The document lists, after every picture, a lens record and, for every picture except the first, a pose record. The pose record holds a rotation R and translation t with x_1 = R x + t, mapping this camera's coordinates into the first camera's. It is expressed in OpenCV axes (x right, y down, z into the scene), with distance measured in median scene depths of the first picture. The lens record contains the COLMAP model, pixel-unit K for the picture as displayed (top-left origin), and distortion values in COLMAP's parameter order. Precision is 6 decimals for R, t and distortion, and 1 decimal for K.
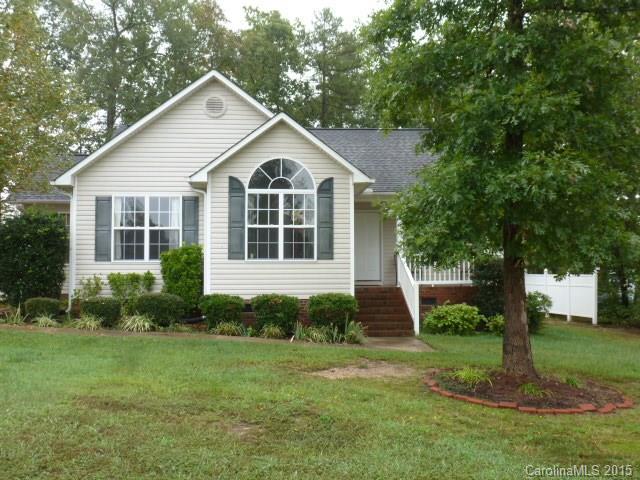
lens RADIAL K [[637.1, 0, 320.0], [0, 637.1, 240.0], [0, 0, 1]] dist [-0.016402, 0.001924]
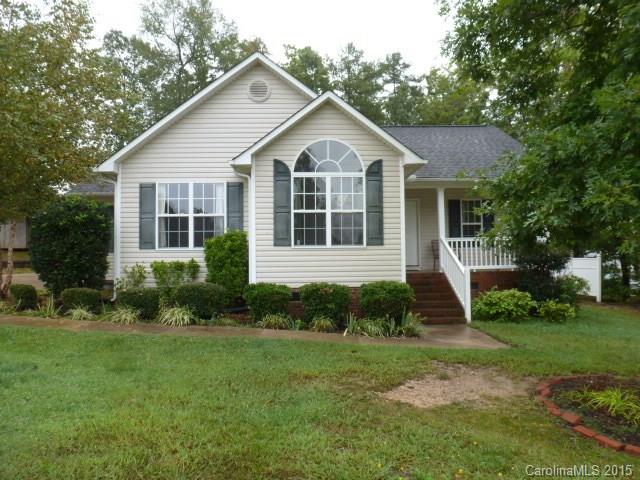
lens RADIAL K [[457.0, 0, 320.0], [0, 457.0, 240.0], [0, 0, 1]] dist [-0.040112, -0.002040]
pose [[0.999184, -0.009031, -0.039371, -0.047151], [0.009558, 0.999867, 0.013222, 0.012684], [0.039247, -0.013587, 0.999137, 0.312413]]
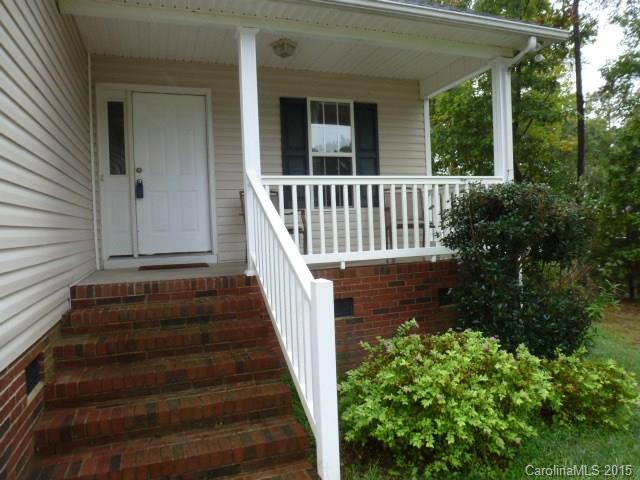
lens RADIAL K [[457.0, 0, 320.0], [0, 457.0, 240.0], [0, 0, 1]] dist [-0.040112, -0.002040]
pose [[0.965591, -0.038521, 0.257197, 0.113484], [0.021657, 0.997445, 0.068080, 0.045274], [-0.259162, -0.060167, 0.963958, 0.880226]]
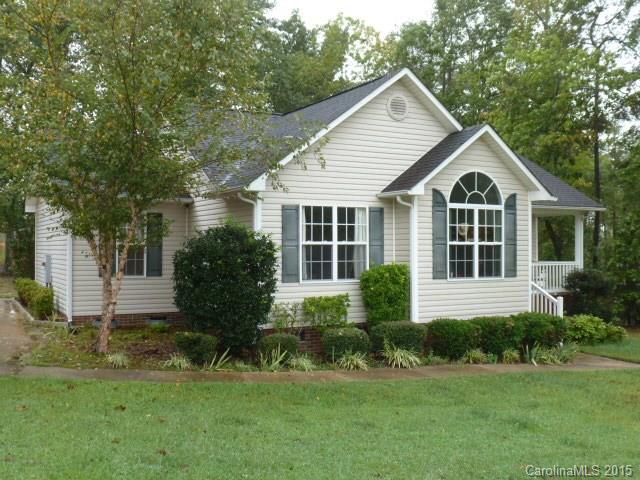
lens RADIAL K [[676.0, 0, 320.0], [0, 676.0, 240.0], [0, 0, 1]] dist [-0.011253, -0.009002]
pose [[0.909798, 0.006842, 0.414994, -0.690477], [-0.023234, 0.999136, 0.034464, -0.055462], [-0.414400, -0.040998, 0.909171, 0.176218]]
